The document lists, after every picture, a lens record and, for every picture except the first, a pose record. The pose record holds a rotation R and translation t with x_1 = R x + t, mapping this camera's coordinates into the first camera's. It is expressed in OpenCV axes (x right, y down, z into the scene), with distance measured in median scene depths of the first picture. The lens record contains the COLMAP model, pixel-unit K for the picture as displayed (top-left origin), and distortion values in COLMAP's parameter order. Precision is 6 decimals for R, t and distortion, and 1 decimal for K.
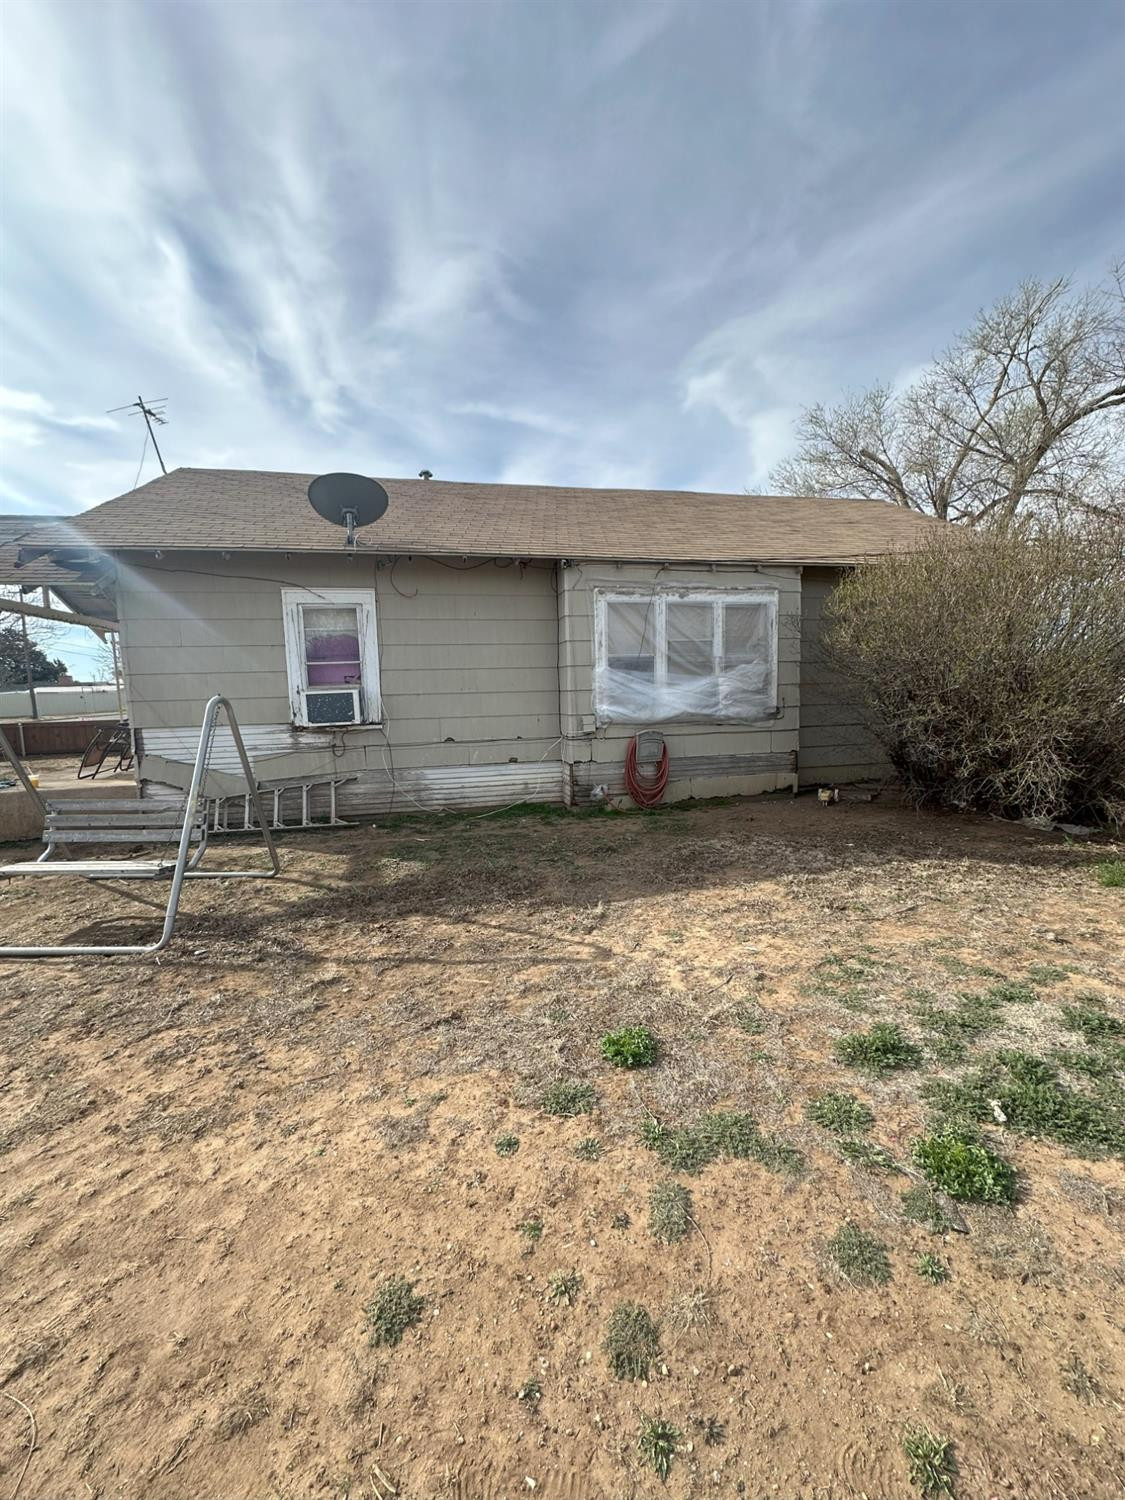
lens RADIAL K [[598.4, 0, 562.5], [0, 598.4, 750.0], [0, 0, 1]] dist [-0.002408, -0.000079]
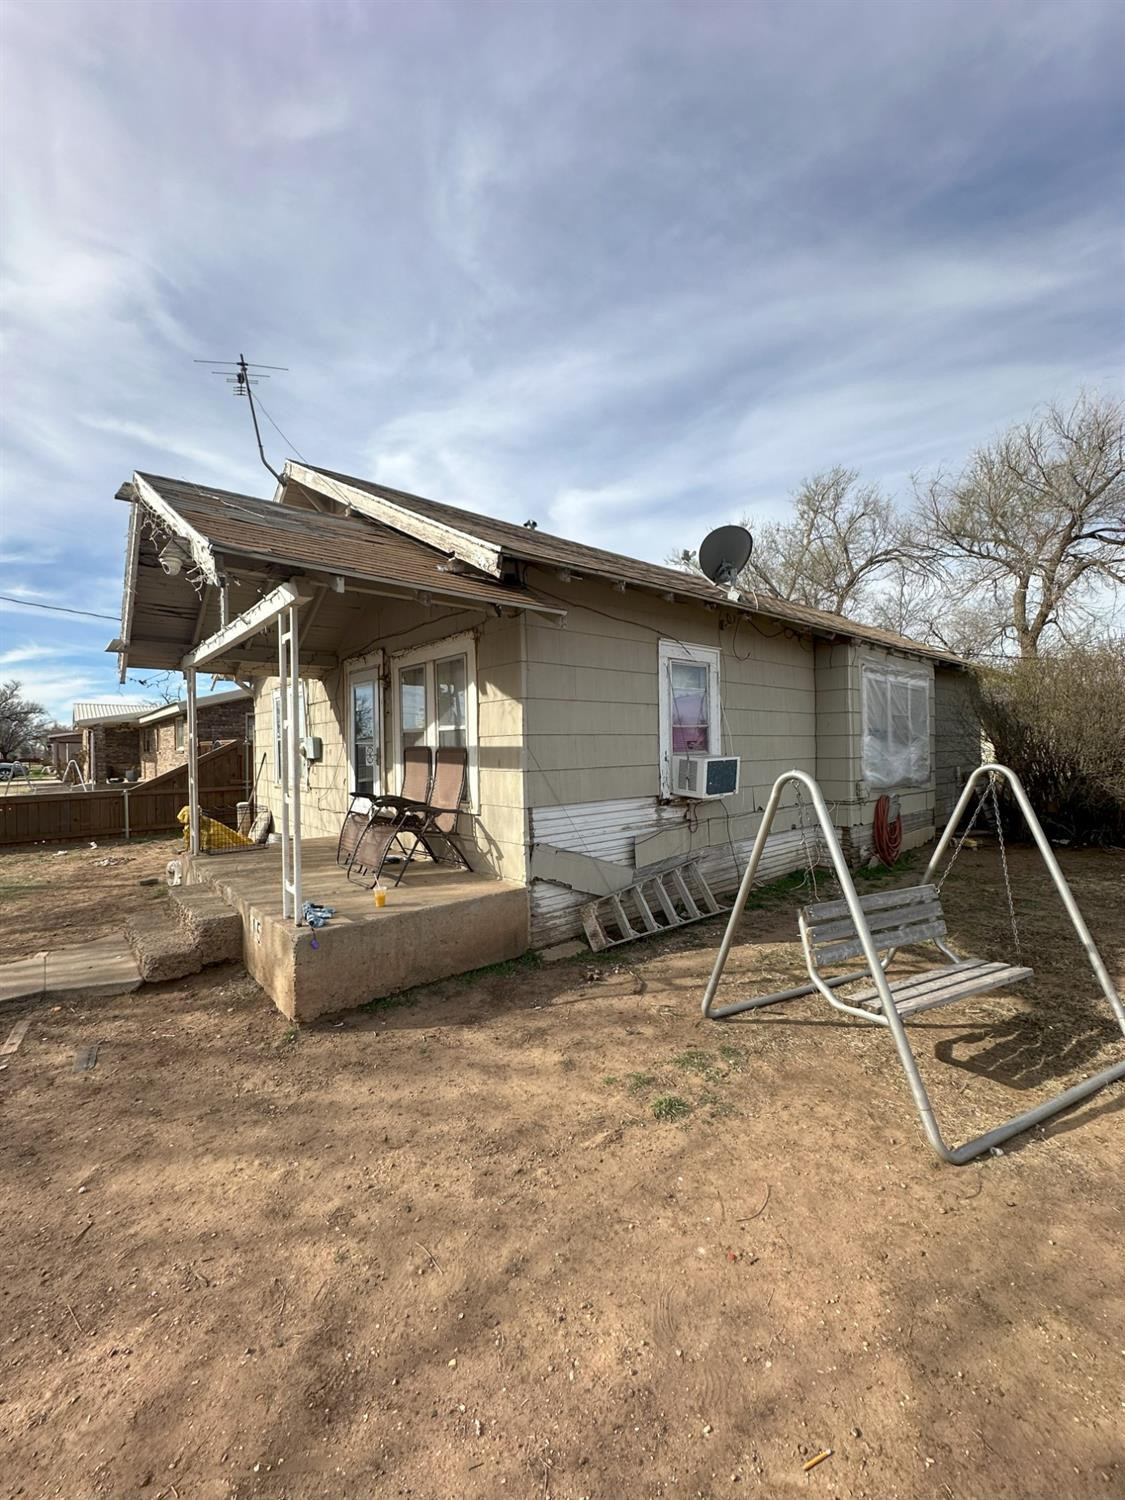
lens RADIAL K [[598.4, 0, 562.5], [0, 598.4, 750.0], [0, 0, 1]] dist [-0.002408, -0.000079]
pose [[0.886081, 0.009748, 0.463427, -0.963360], [0.040219, 0.994392, -0.097815, -0.031524], [-0.461781, 0.105310, 0.880720, 0.309996]]
